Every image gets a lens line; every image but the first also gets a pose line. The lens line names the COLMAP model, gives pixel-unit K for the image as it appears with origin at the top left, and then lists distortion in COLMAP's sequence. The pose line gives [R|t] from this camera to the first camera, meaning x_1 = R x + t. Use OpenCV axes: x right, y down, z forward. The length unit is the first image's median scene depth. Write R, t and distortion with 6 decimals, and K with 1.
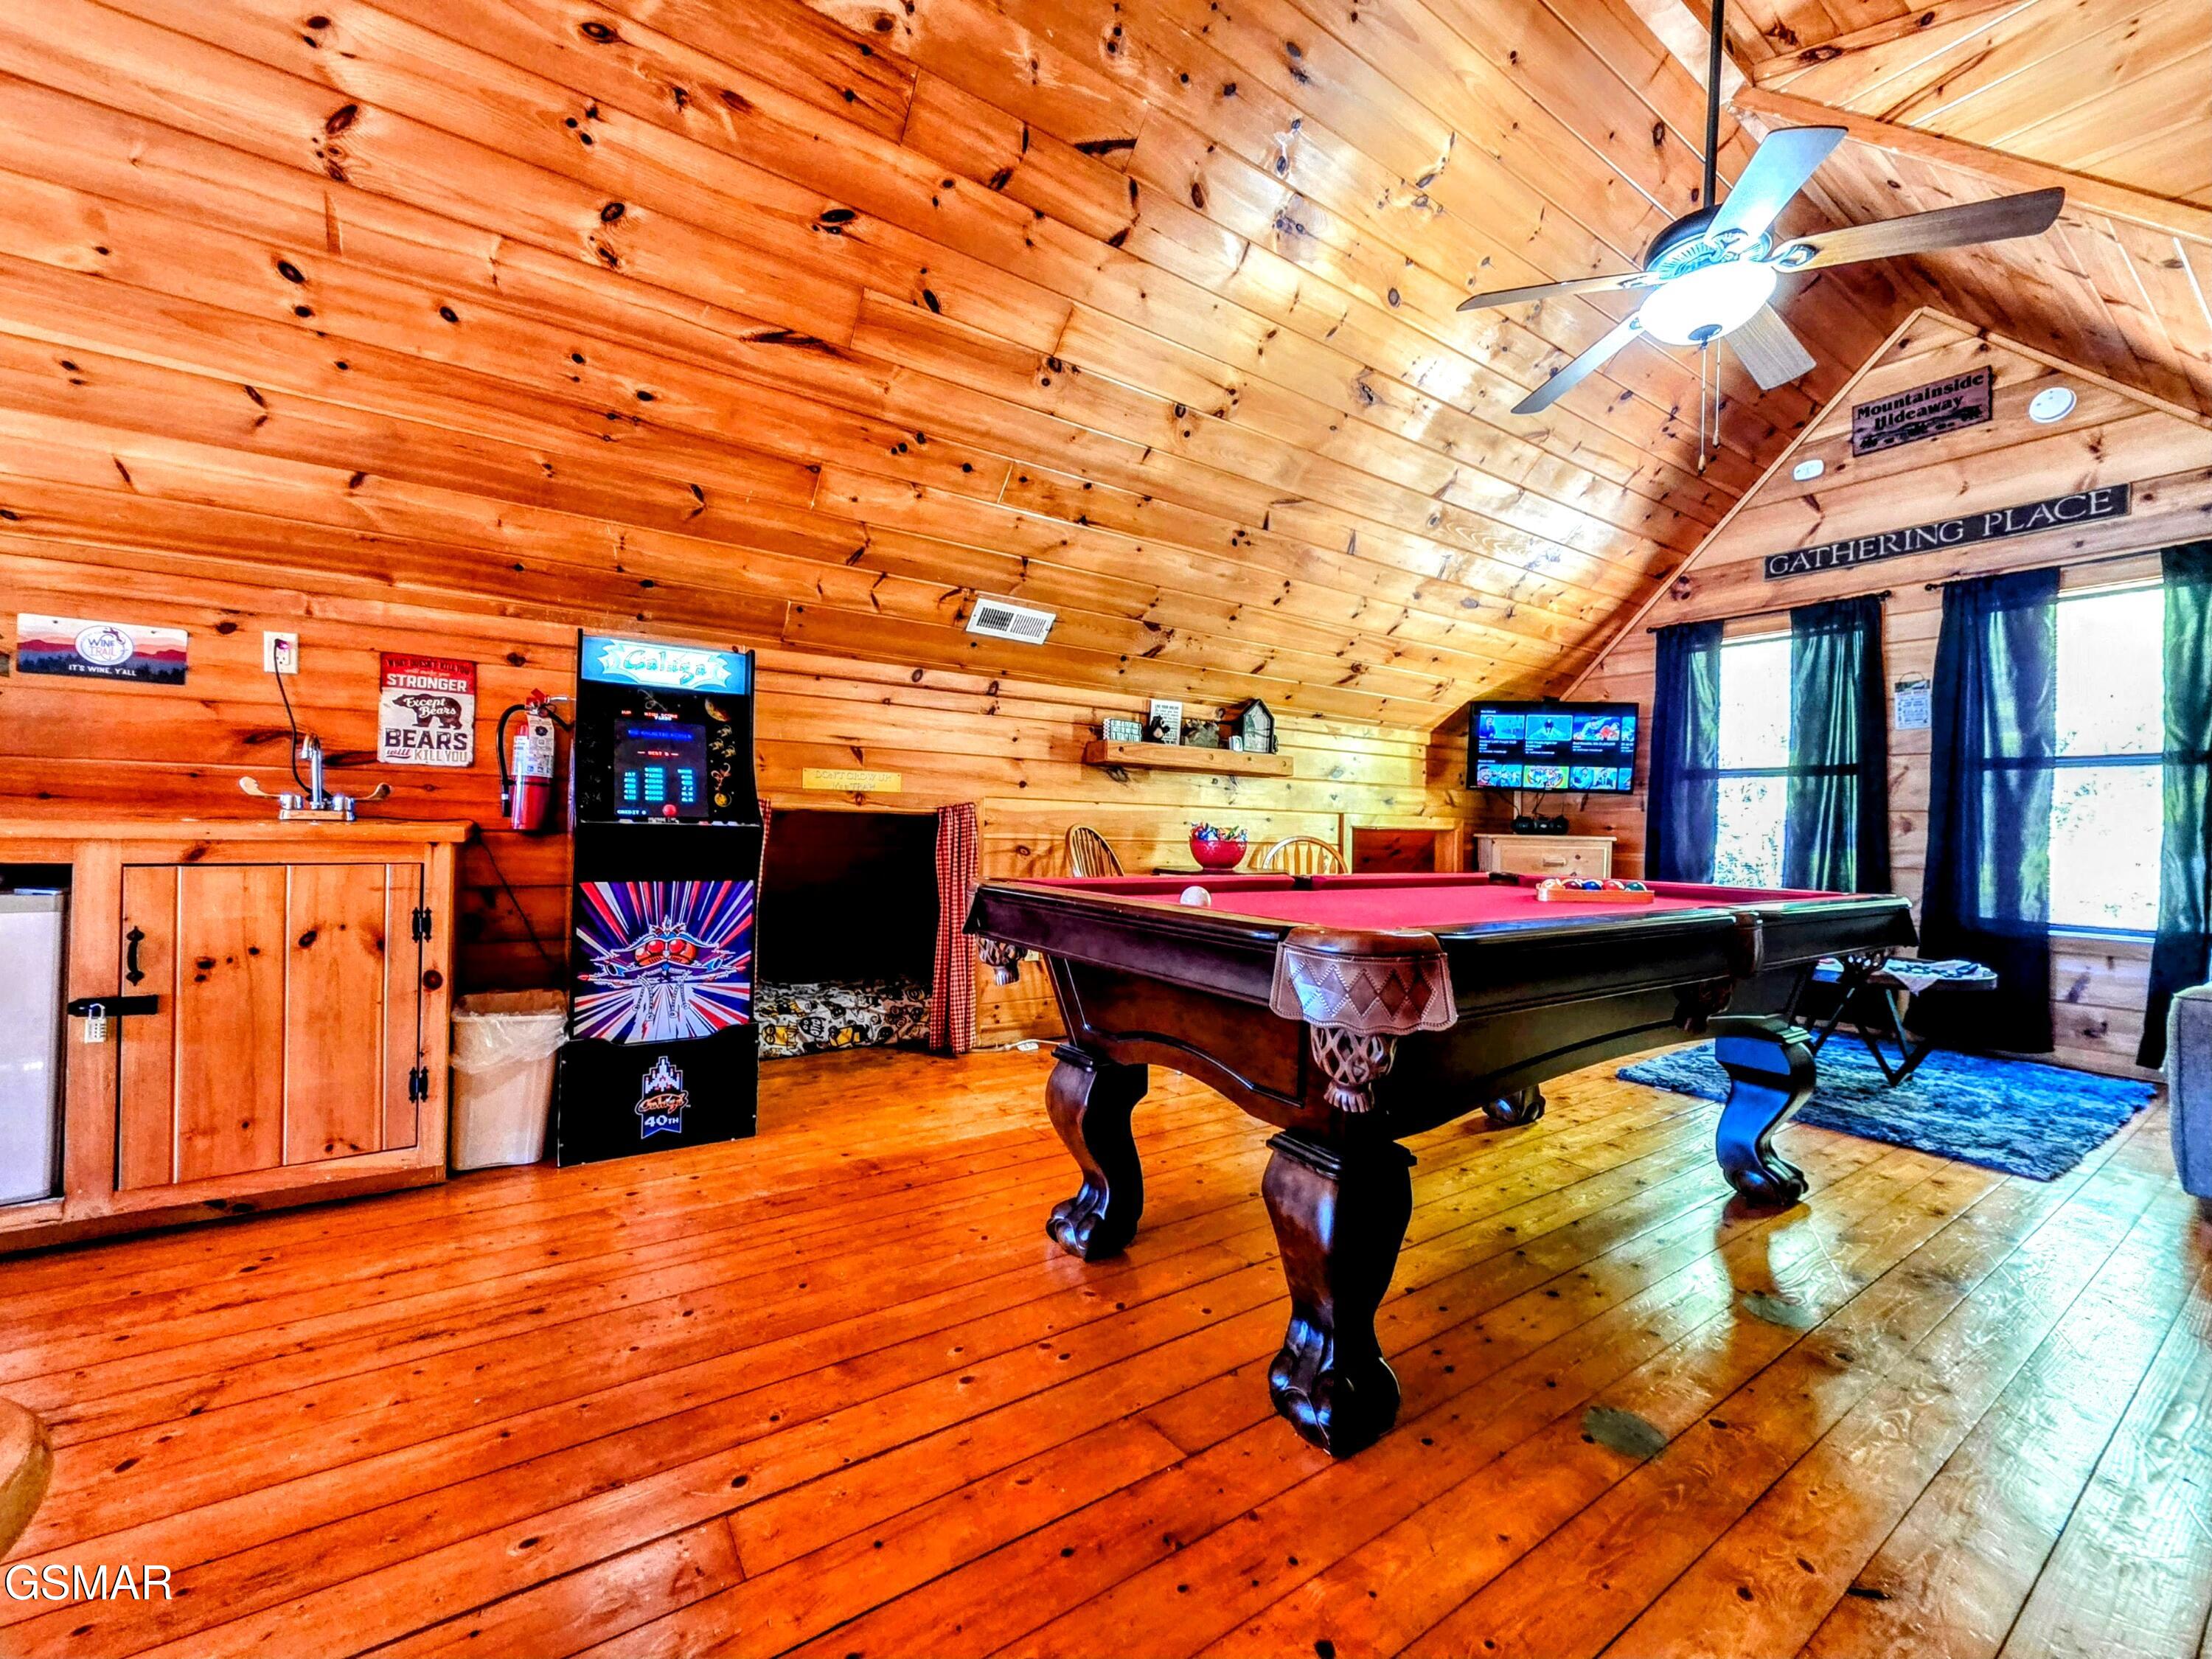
lens RADIAL K [[903.2, 0, 1114.1], [0, 903.2, 829.1], [0, 0, 1]] dist [0.002126, -0.001532]
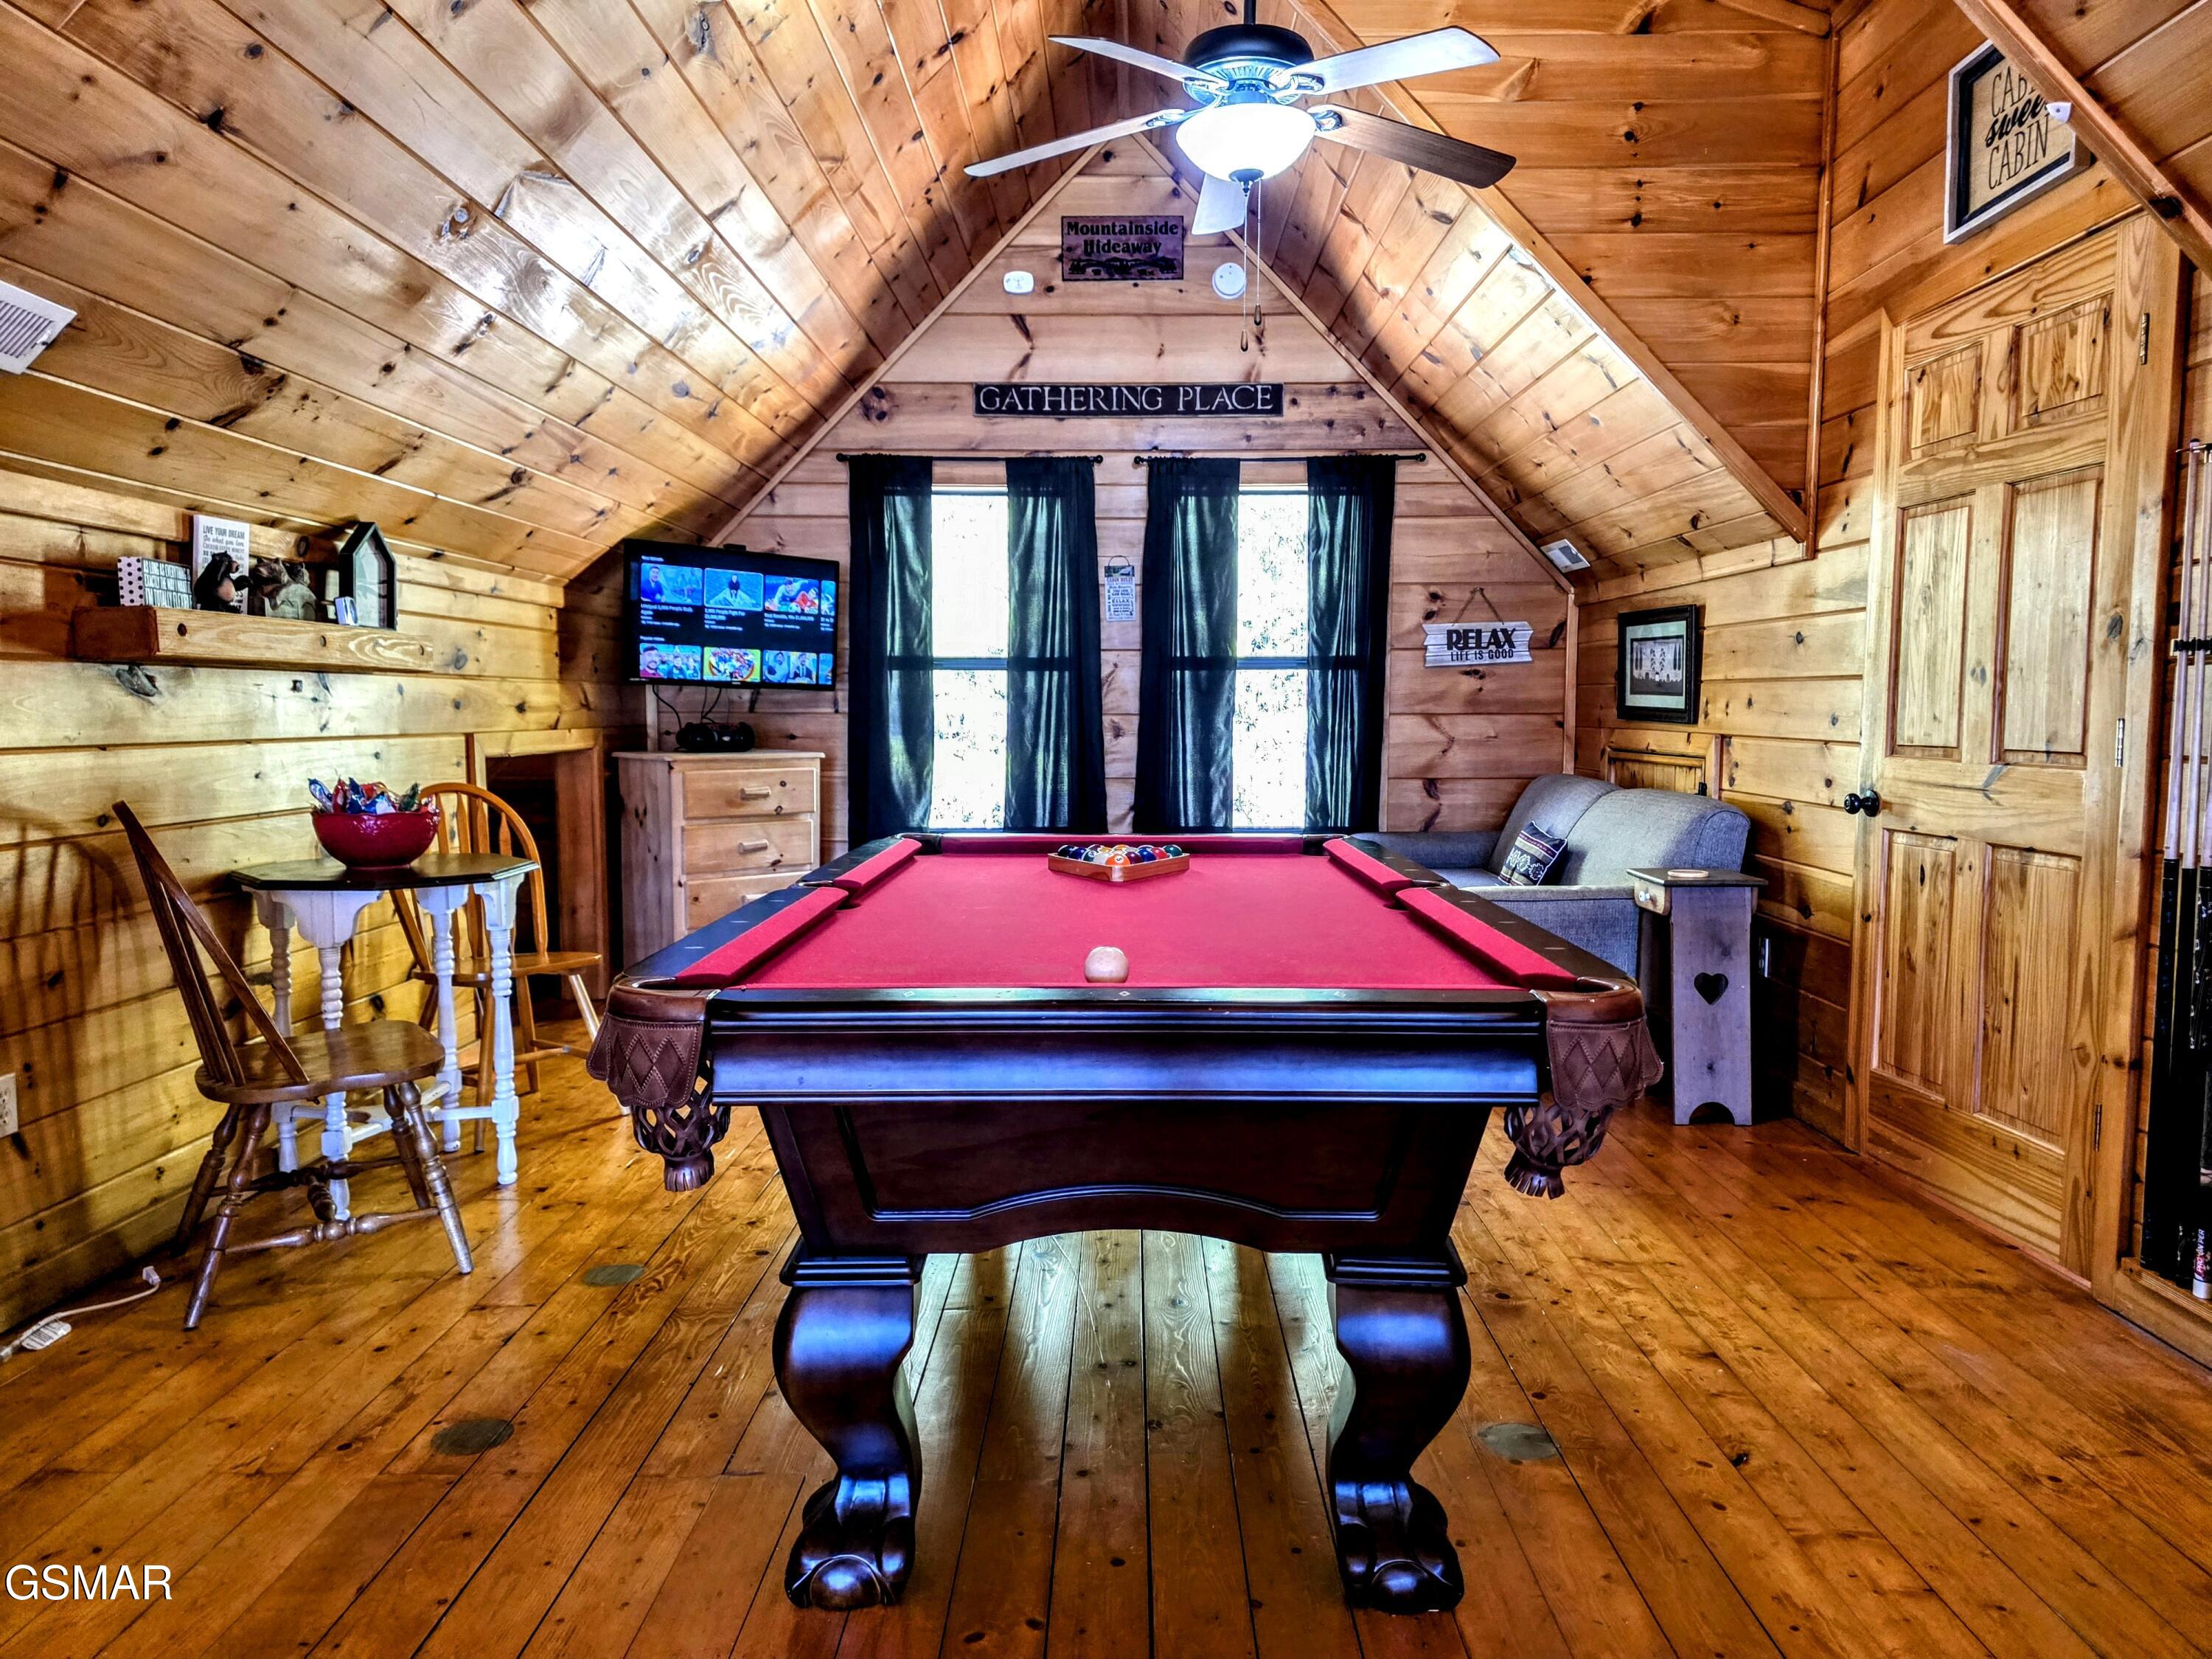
lens RADIAL K [[1505.7, 0, 1125.8], [0, 1505.7, 838.7], [0, 0, 1]] dist [0.039351, -0.014372]
pose [[0.557852, -0.095868, 0.824385, -0.322583], [0.010003, 0.994011, 0.108825, -0.055003], [-0.829880, -0.052462, 0.555469, 0.156624]]
